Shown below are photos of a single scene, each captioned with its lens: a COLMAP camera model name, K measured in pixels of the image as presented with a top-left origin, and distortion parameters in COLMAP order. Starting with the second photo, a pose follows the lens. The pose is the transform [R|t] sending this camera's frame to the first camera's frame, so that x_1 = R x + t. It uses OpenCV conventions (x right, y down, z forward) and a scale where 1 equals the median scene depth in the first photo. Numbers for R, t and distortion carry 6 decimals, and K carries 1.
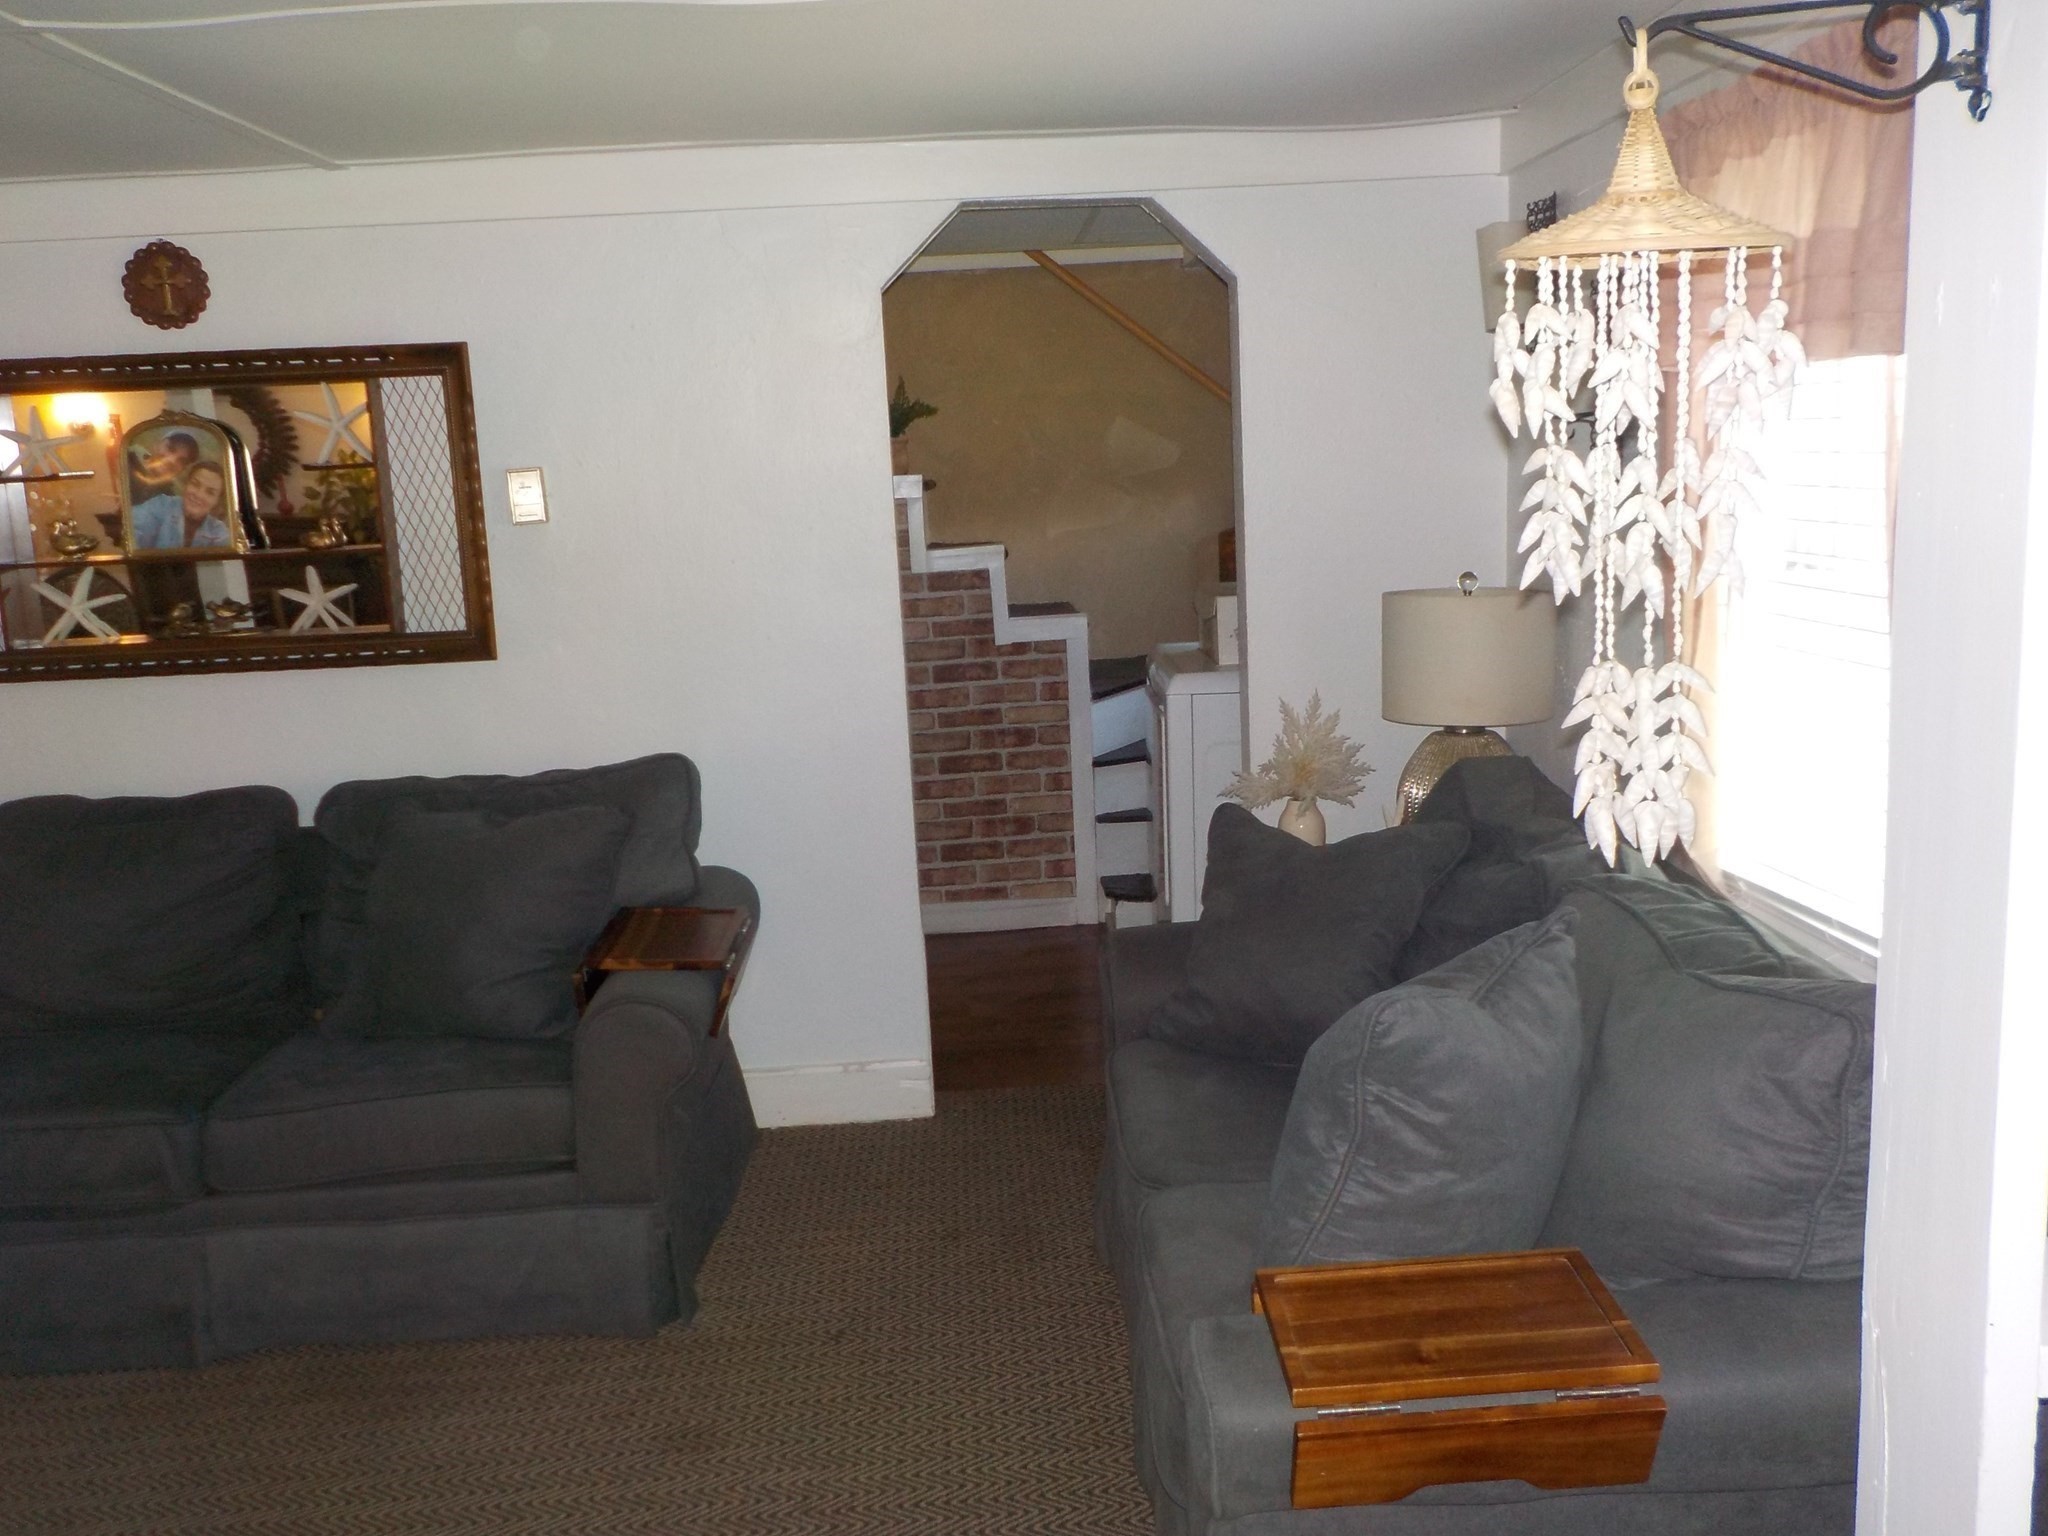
lens RADIAL K [[1859.2, 0, 1020.5], [0, 1859.2, 766.1], [0, 0, 1]] dist [0.004323, 0.000000]
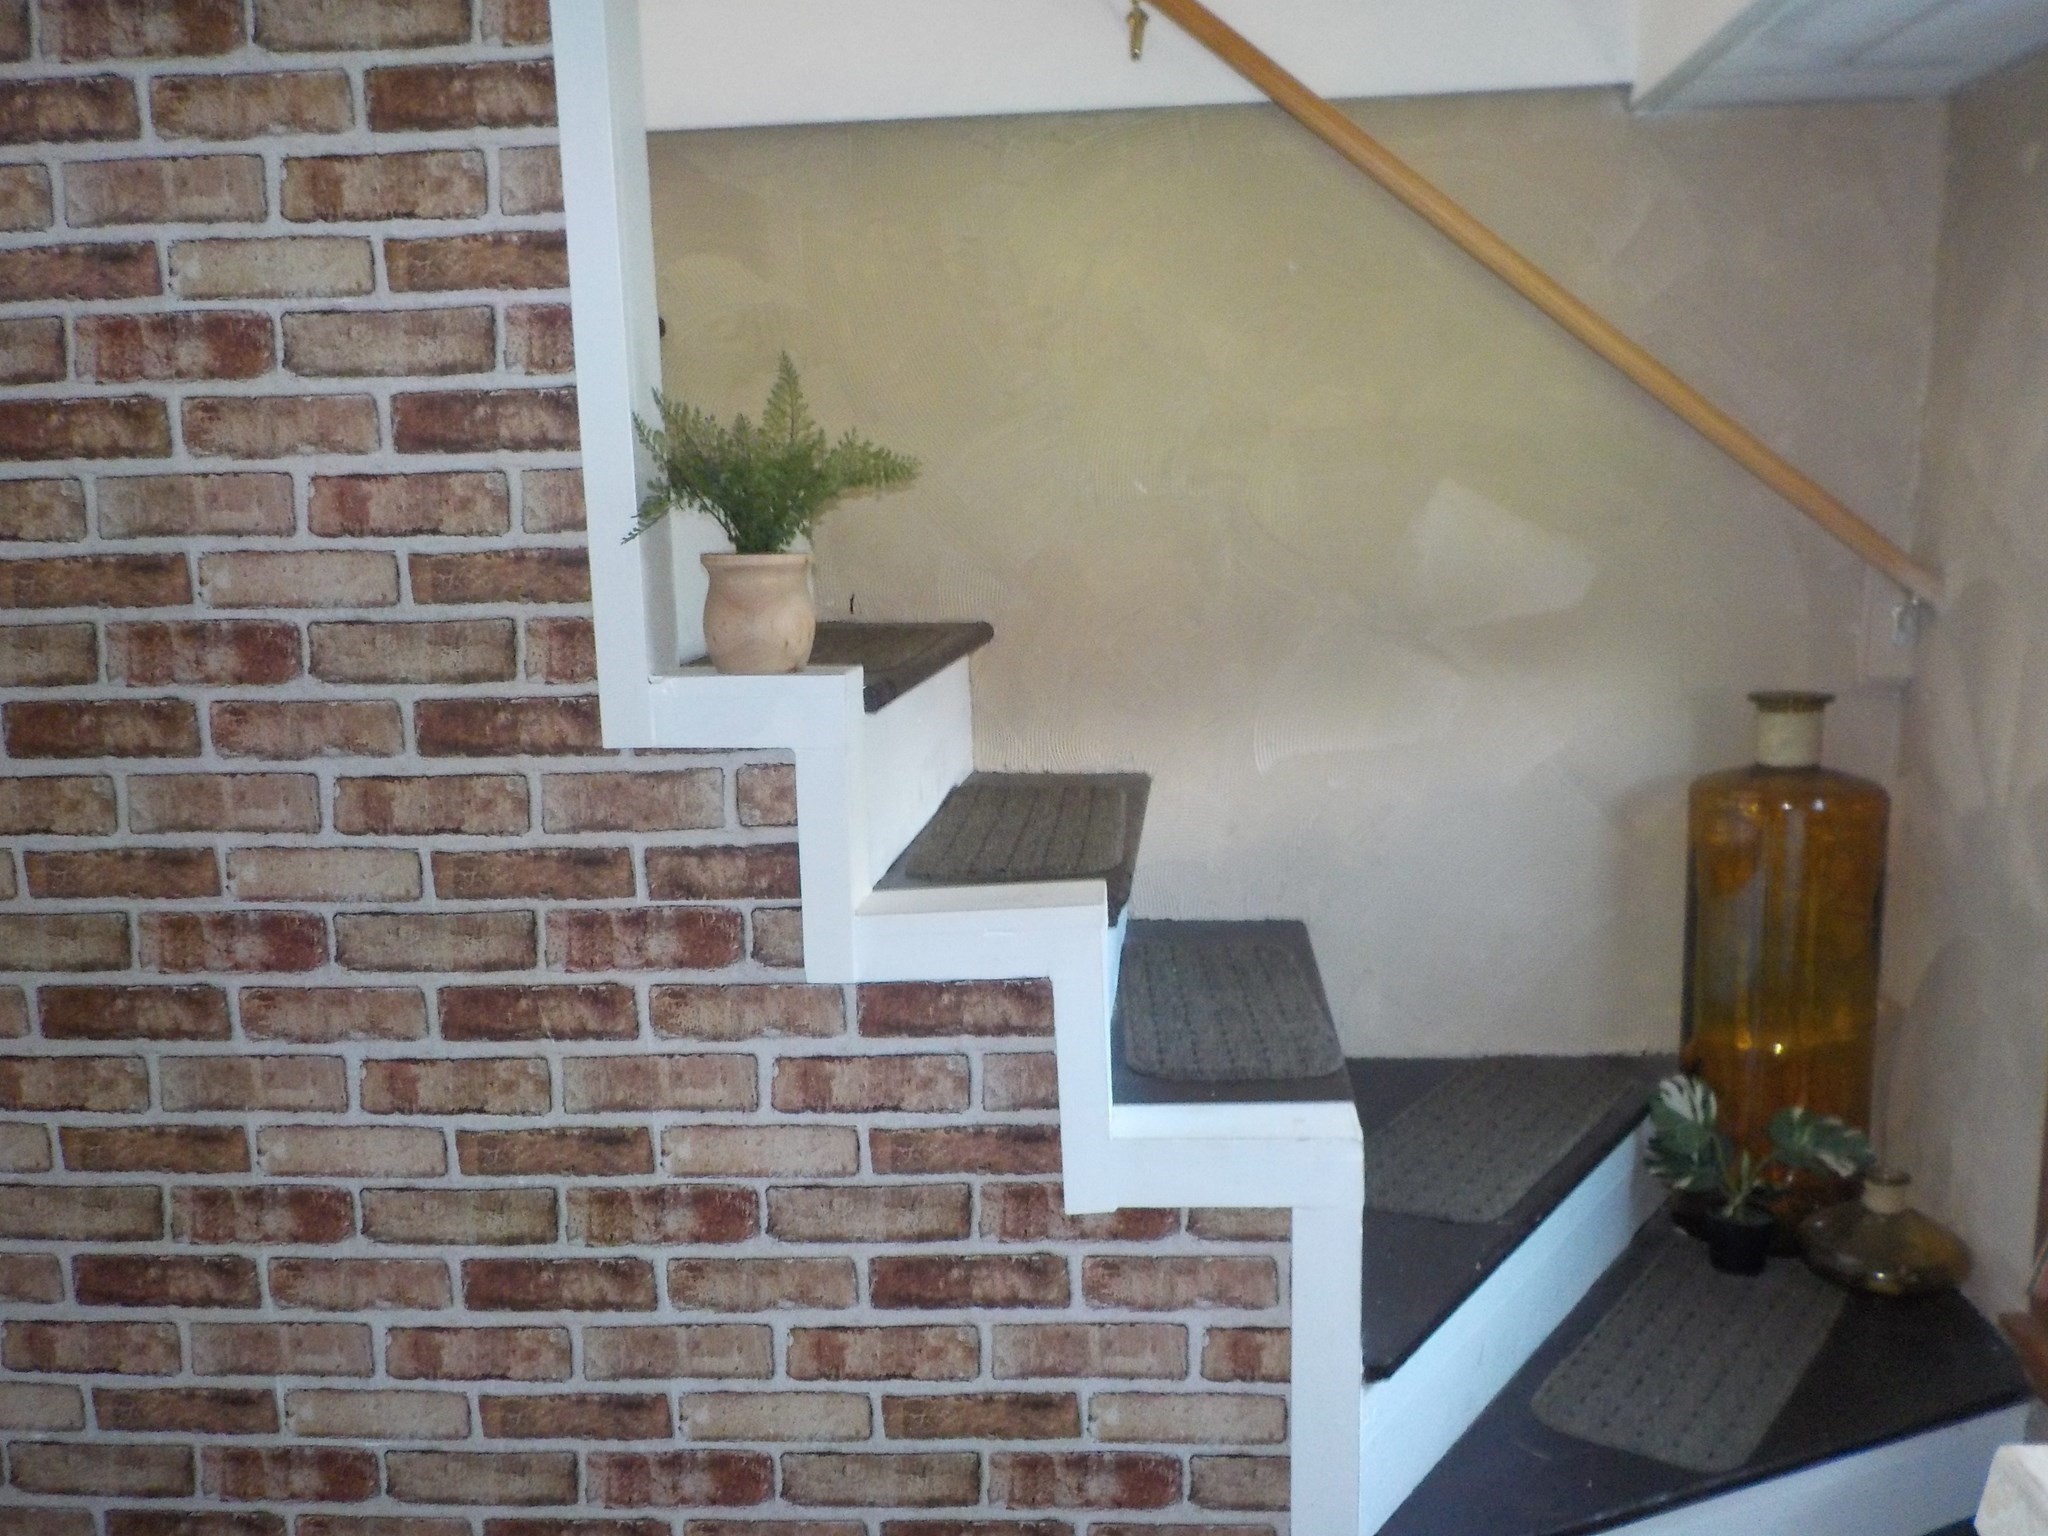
lens RADIAL K [[1859.2, 0, 1030.2], [0, 1859.2, 773.4], [0, 0, 1]] dist [0.004323, 0.000000]
pose [[0.992732, 0.042663, -0.112531, 0.013106], [-0.043315, 0.999056, -0.003349, -0.137729], [0.112282, 0.008199, 0.993643, 0.679452]]
